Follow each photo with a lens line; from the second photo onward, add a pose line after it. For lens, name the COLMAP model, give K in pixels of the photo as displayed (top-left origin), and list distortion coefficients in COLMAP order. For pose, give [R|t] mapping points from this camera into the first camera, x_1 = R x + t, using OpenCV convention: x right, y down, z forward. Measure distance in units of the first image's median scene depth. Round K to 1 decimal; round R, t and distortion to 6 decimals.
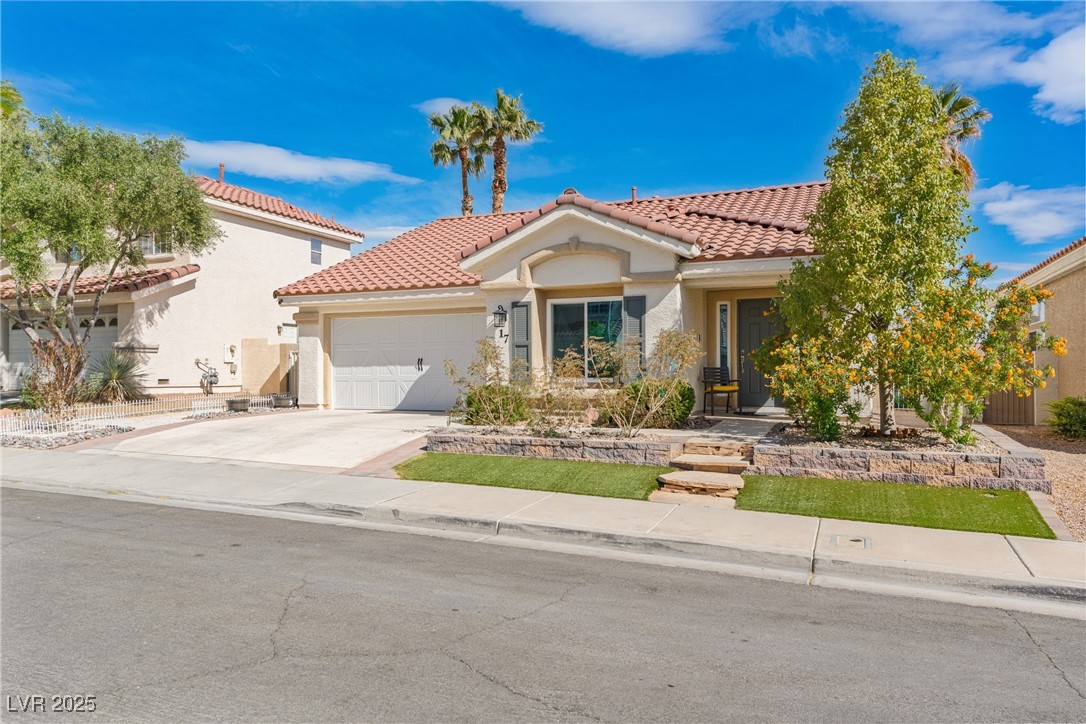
lens RADIAL K [[728.1, 0, 543.0], [0, 728.1, 362.0], [0, 0, 1]] dist [0.000613, 0.000757]
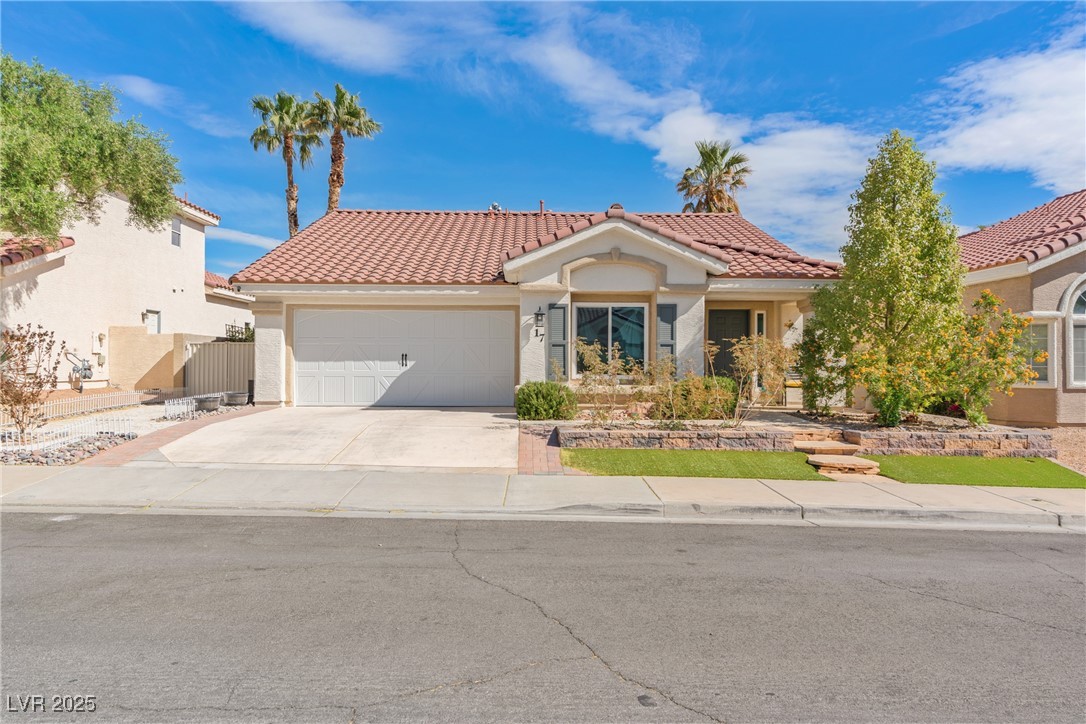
lens RADIAL K [[663.8, 0, 543.0], [0, 663.8, 362.0], [0, 0, 1]] dist [0.000114, 0.000072]
pose [[0.916103, 0.009361, 0.400833, -0.442857], [-0.013975, 0.999865, 0.008590, -0.005351], [-0.400699, -0.013471, 0.916111, 0.113988]]
